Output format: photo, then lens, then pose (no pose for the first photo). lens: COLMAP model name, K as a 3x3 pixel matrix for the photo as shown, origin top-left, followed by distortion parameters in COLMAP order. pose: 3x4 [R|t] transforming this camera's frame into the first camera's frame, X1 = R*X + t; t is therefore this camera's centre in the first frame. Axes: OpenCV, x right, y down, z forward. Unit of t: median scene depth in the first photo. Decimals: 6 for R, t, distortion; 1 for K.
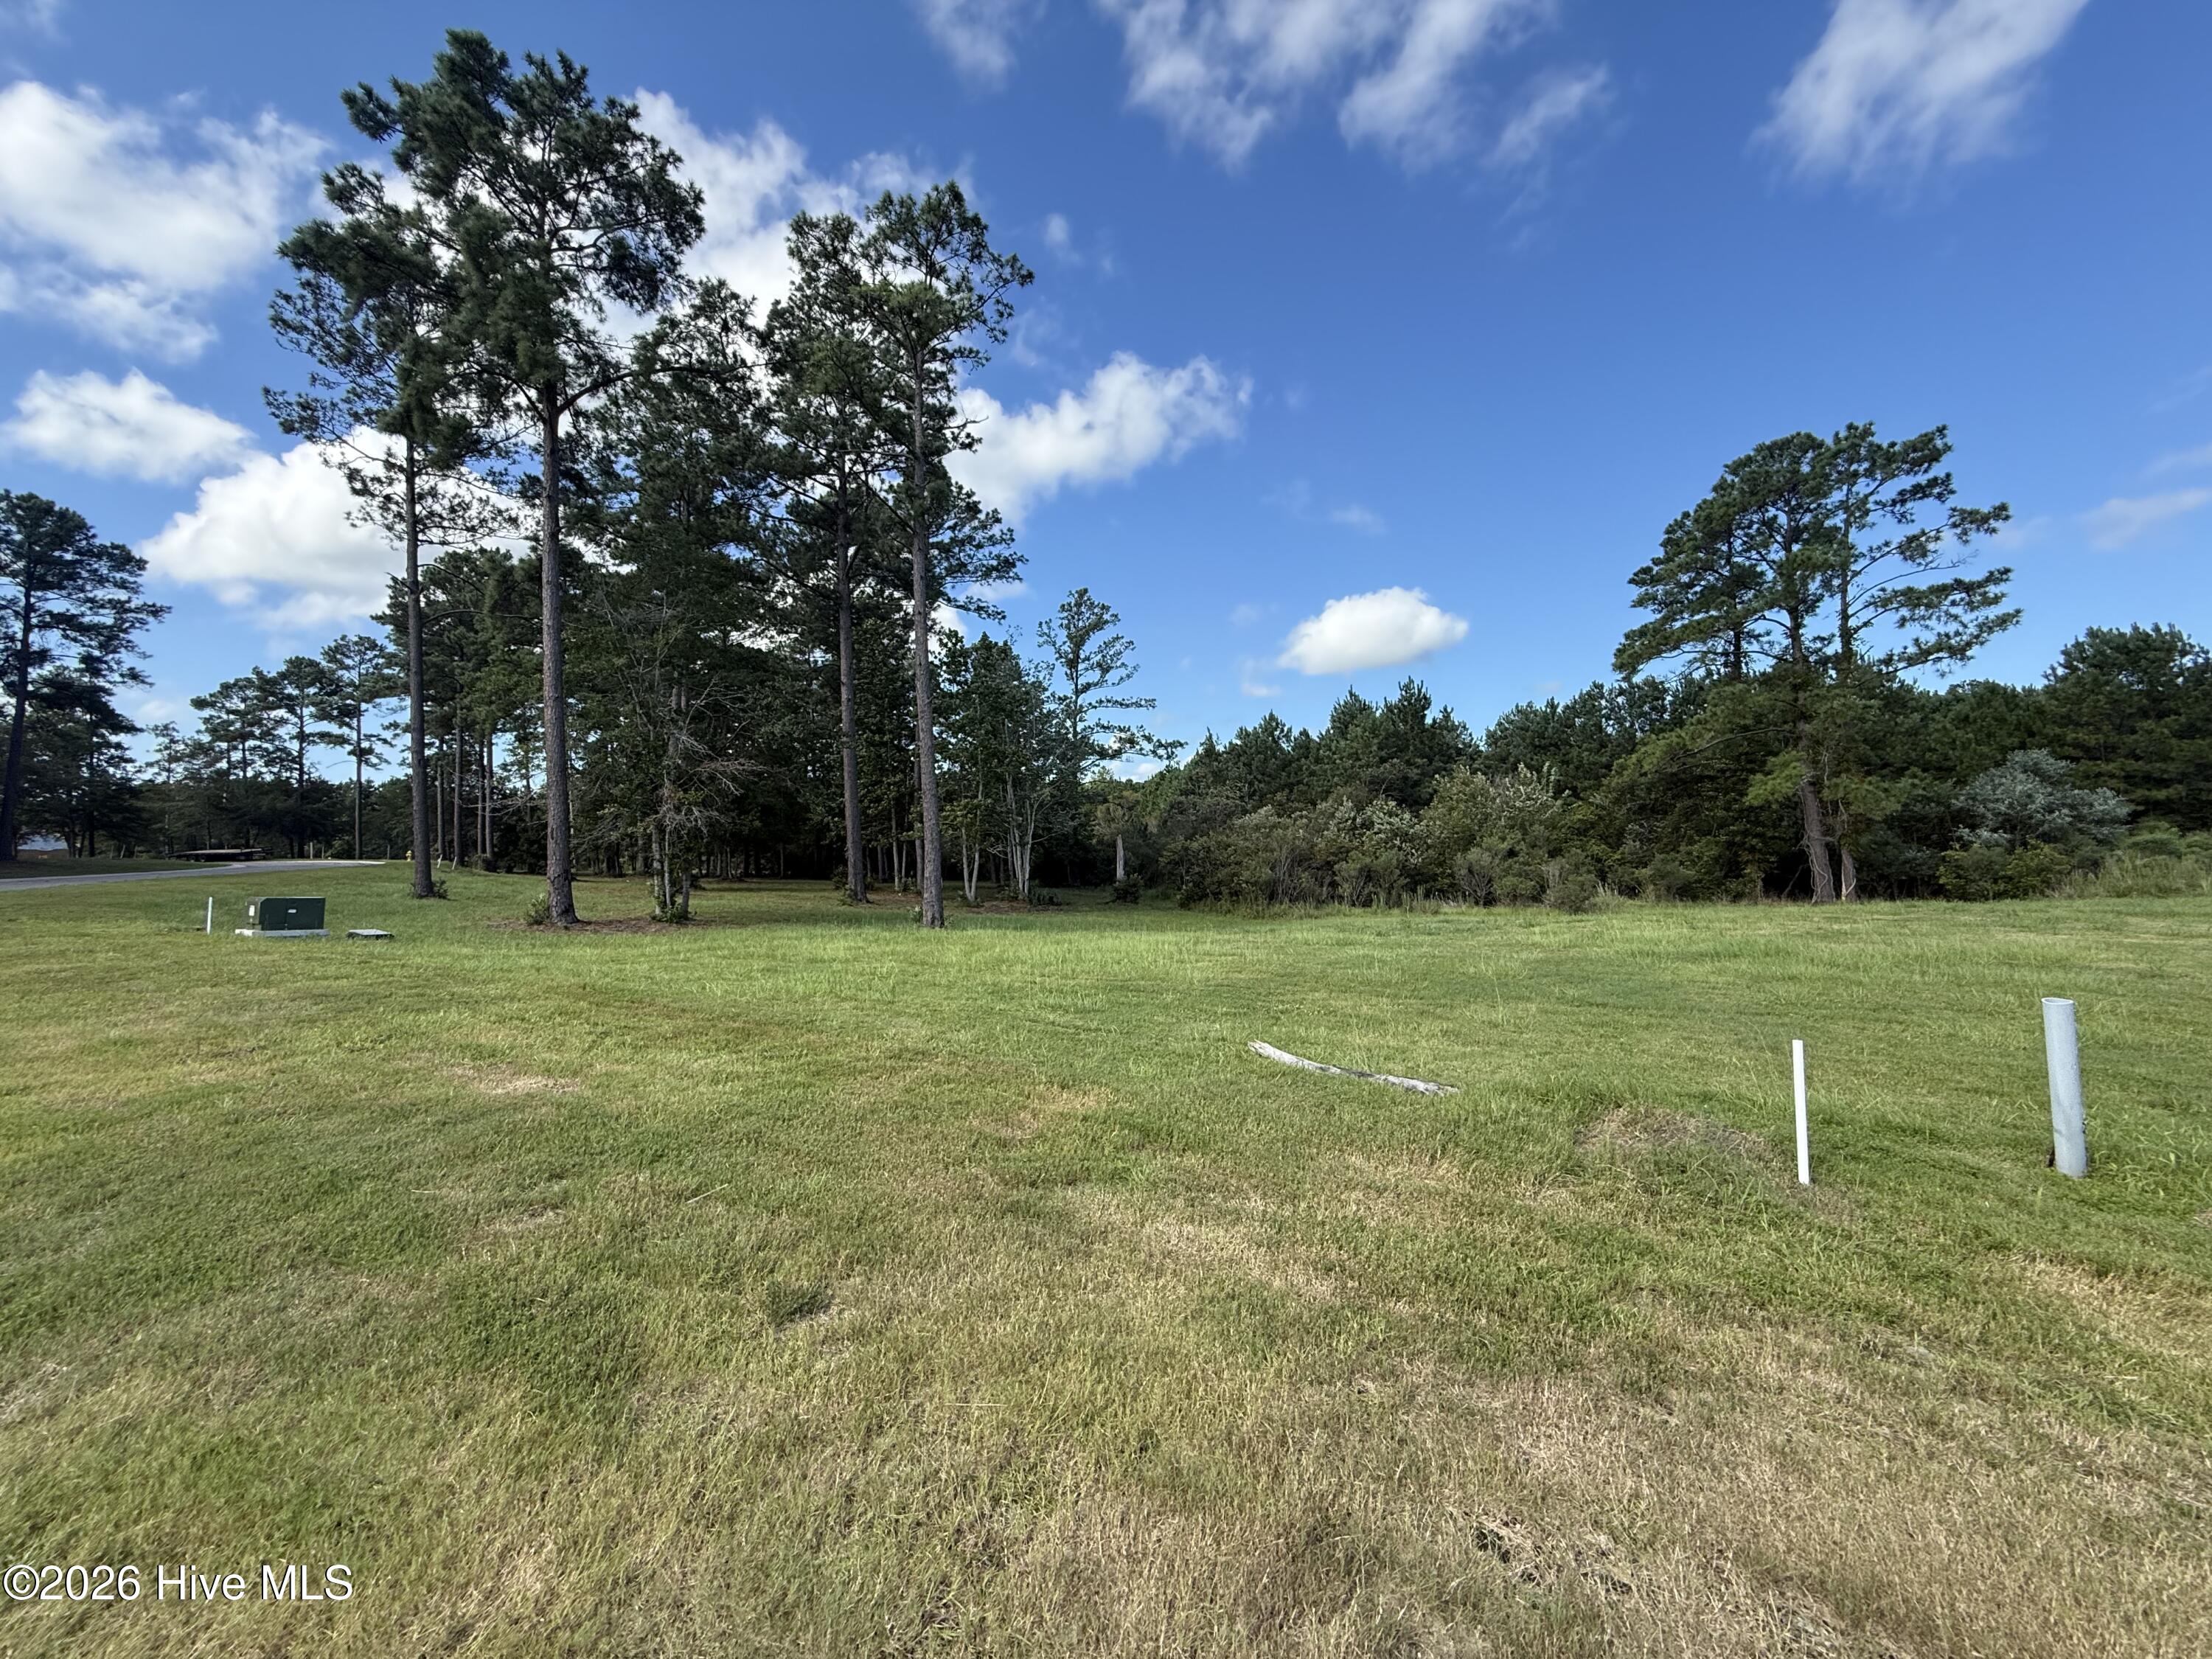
lens RADIAL K [[881.0, 0, 1106.0], [0, 881.0, 829.5], [0, 0, 1]] dist [0.000695, -0.000017]
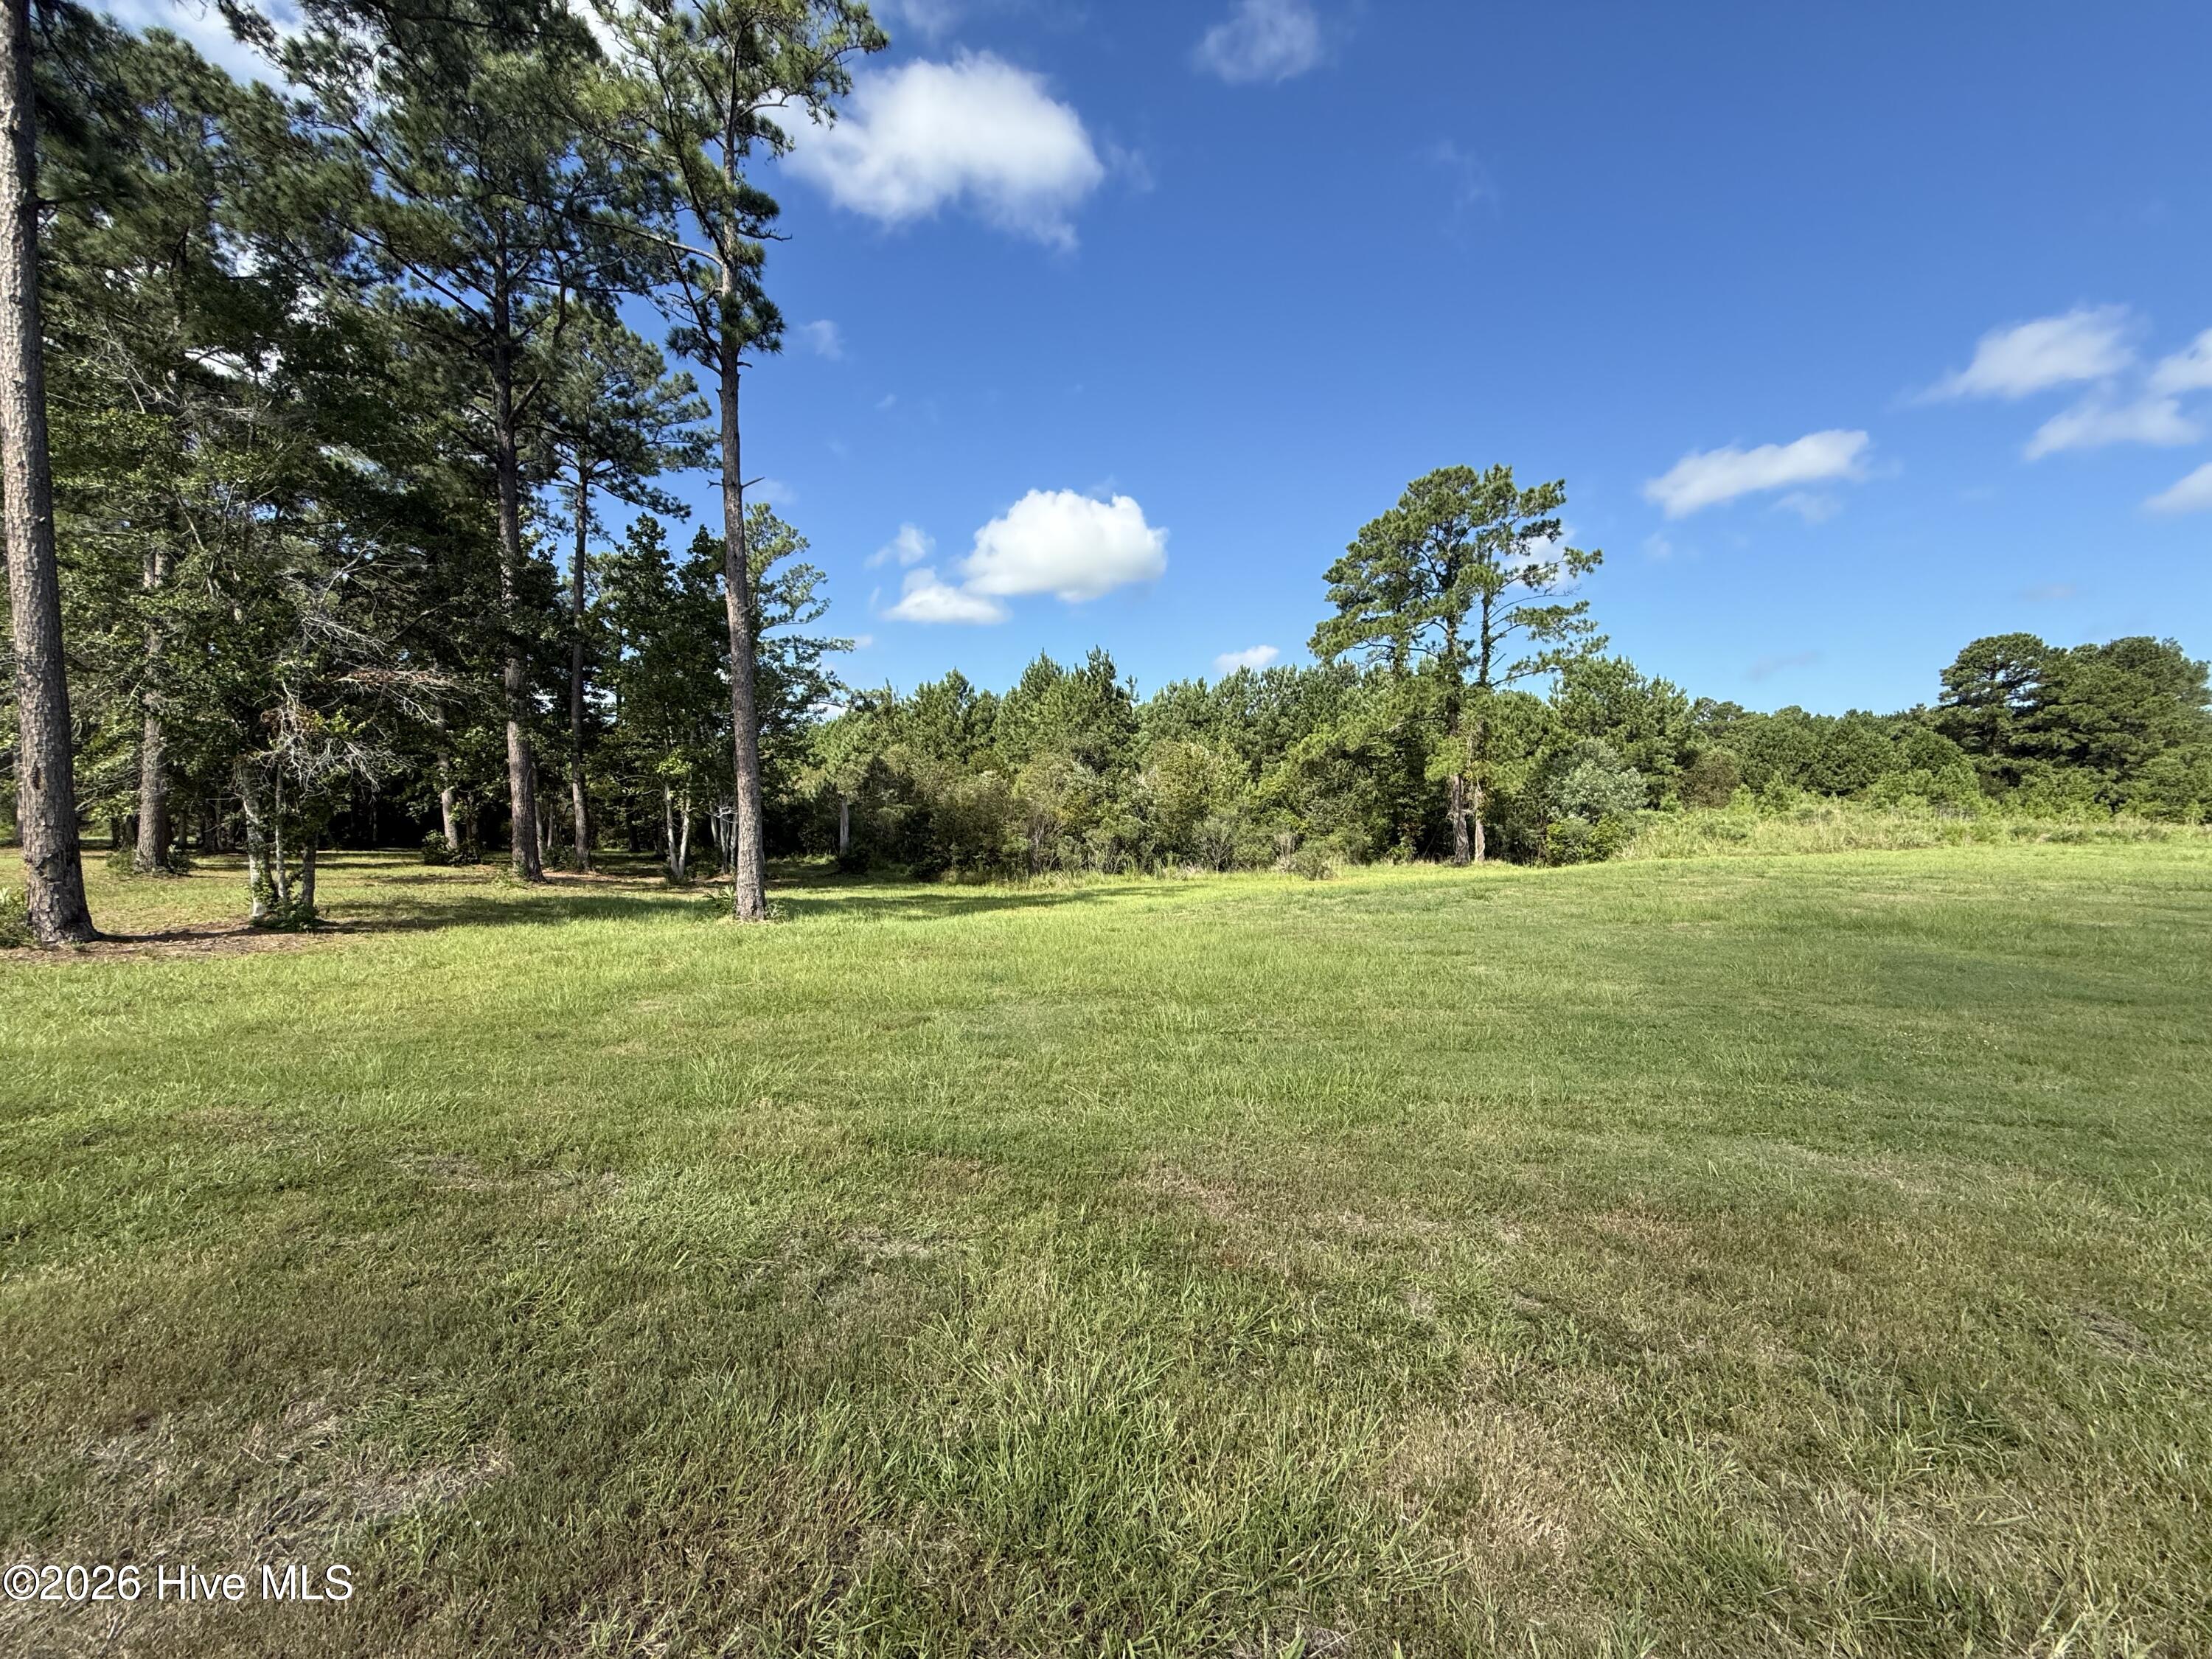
lens RADIAL K [[876.4, 0, 1099.1], [0, 876.4, 832.9], [0, 0, 1]] dist [-0.000445, -0.000119]
pose [[0.902805, 0.001398, 0.430048, -0.149096], [-0.021123, 0.998932, 0.041098, 0.001408], [-0.429531, -0.046188, 0.901870, 0.129603]]
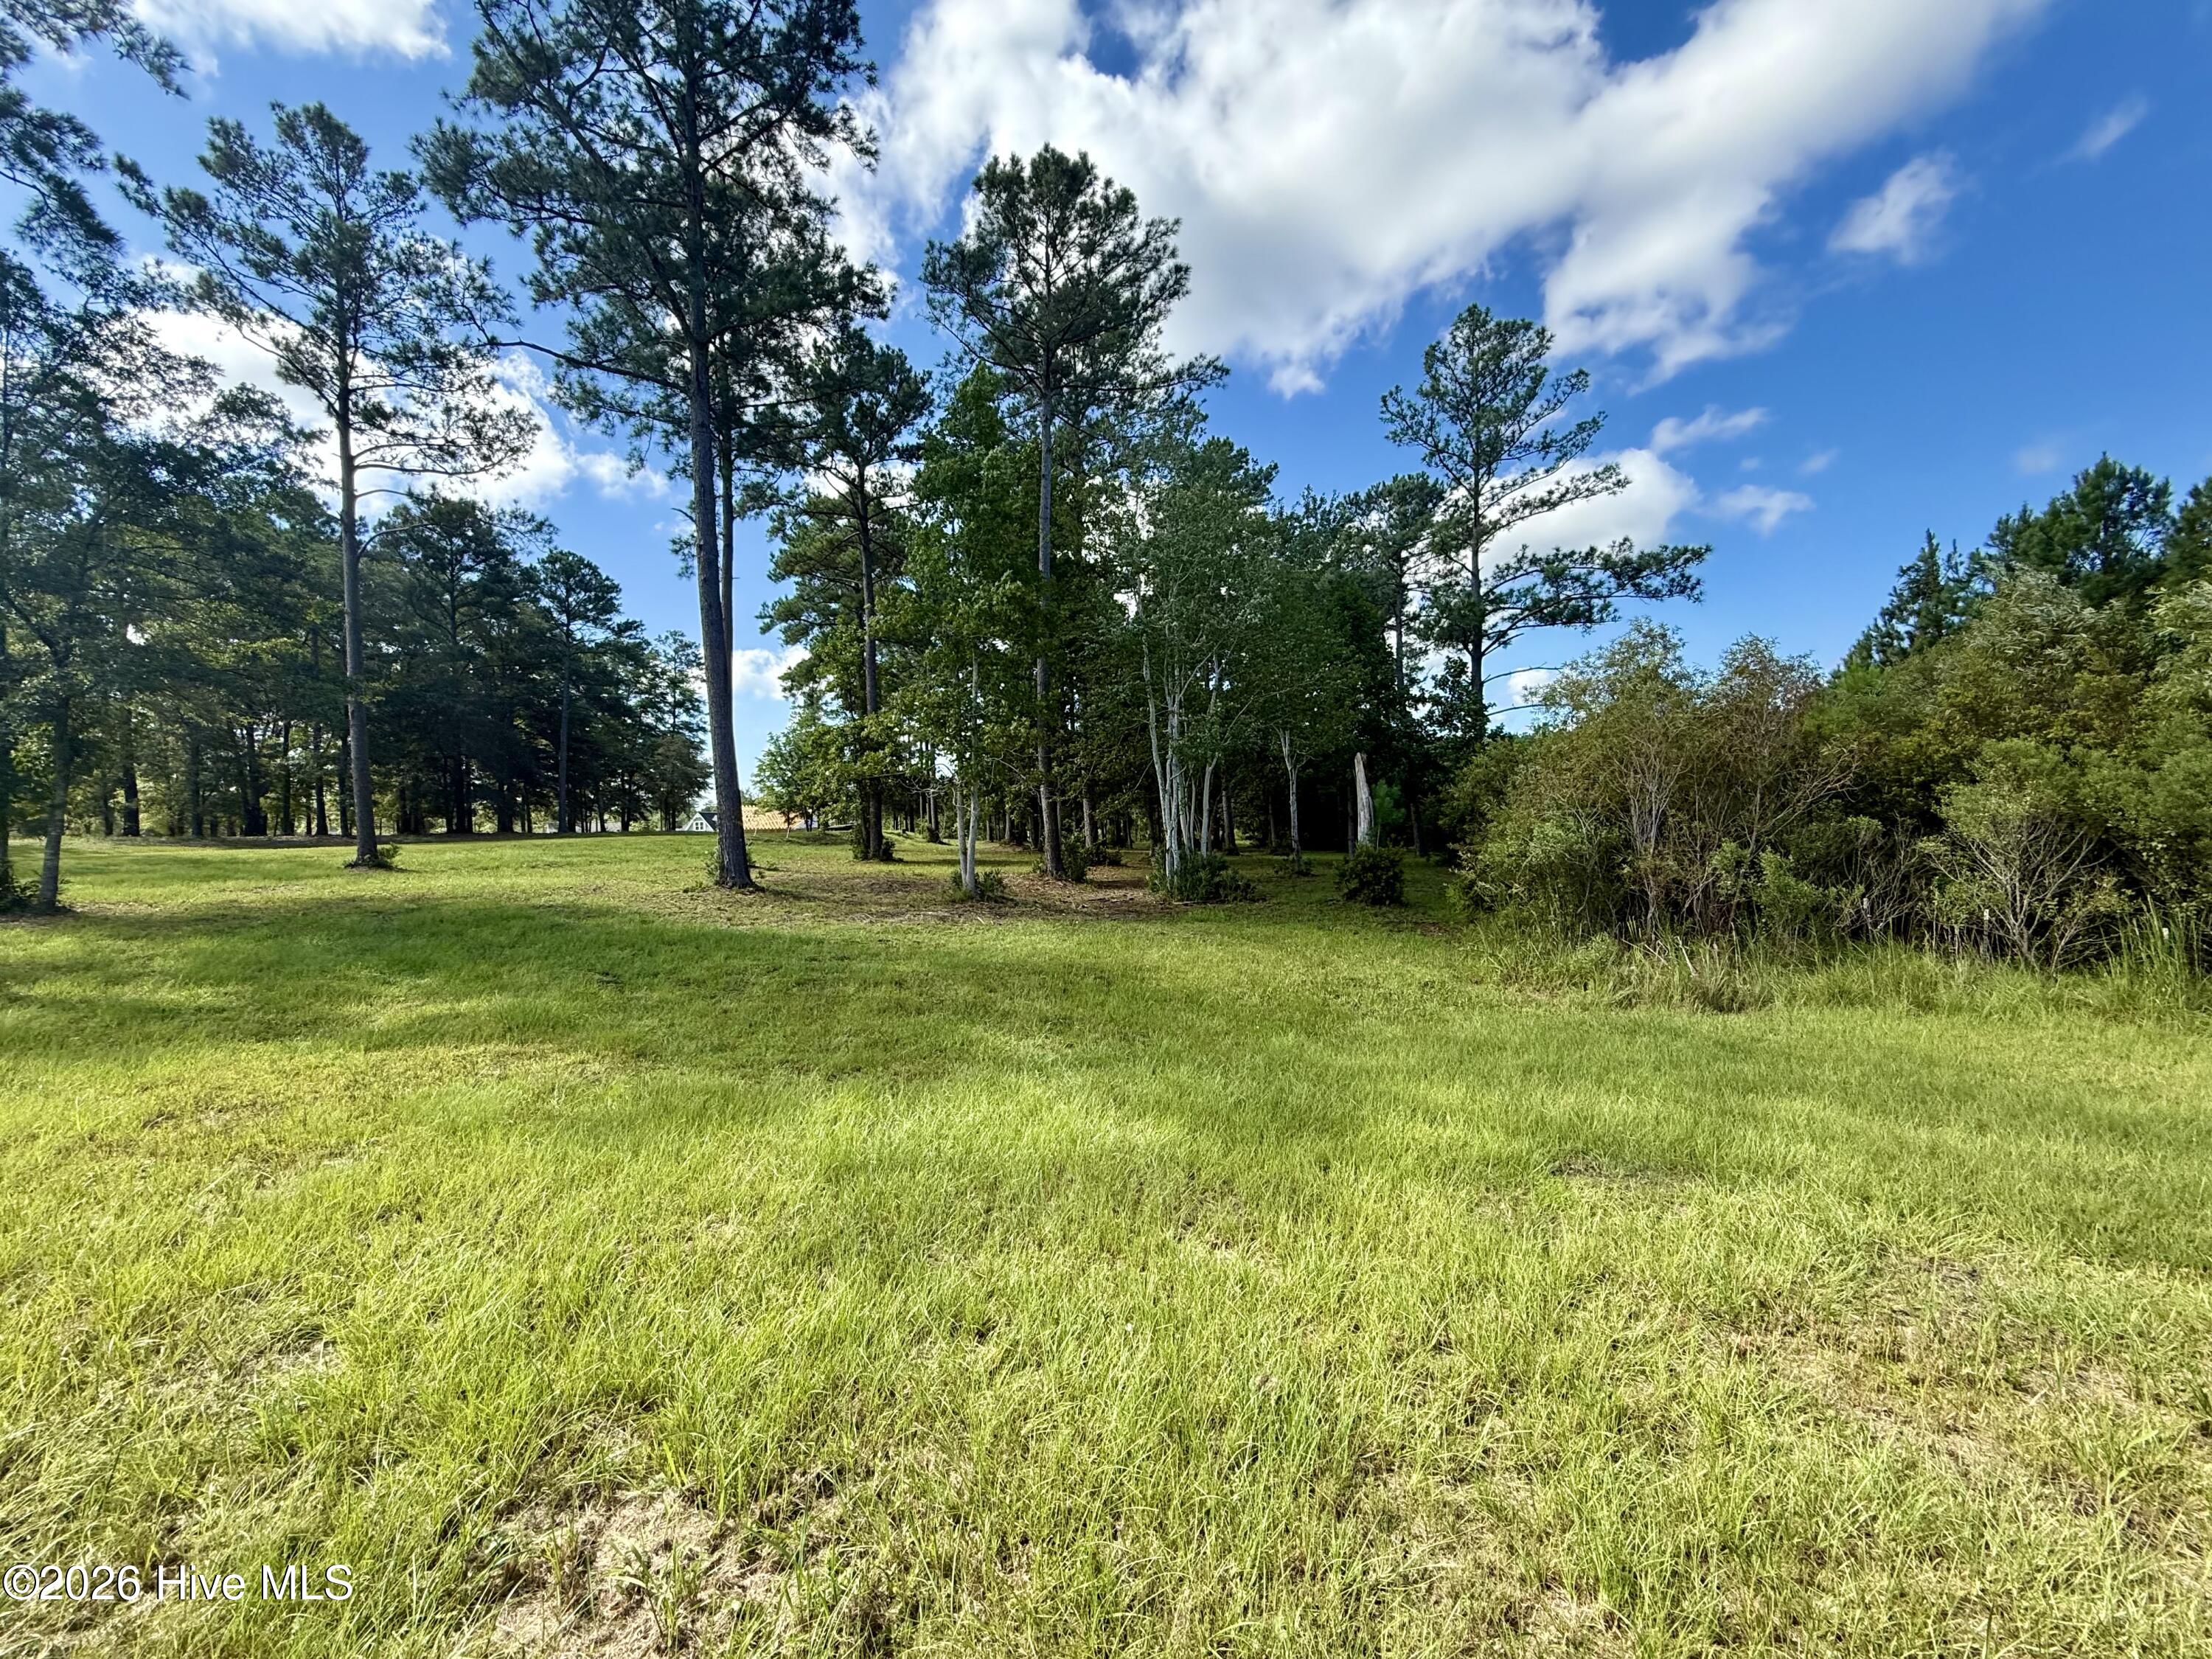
lens RADIAL K [[876.4, 0, 1099.1], [0, 876.4, 832.9], [0, 0, 1]] dist [-0.000445, -0.000119]
pose [[0.697249, -0.010340, -0.716754, 0.289902], [0.037865, 0.999031, 0.022422, 0.035867], [0.715828, -0.042773, 0.696965, 0.678200]]
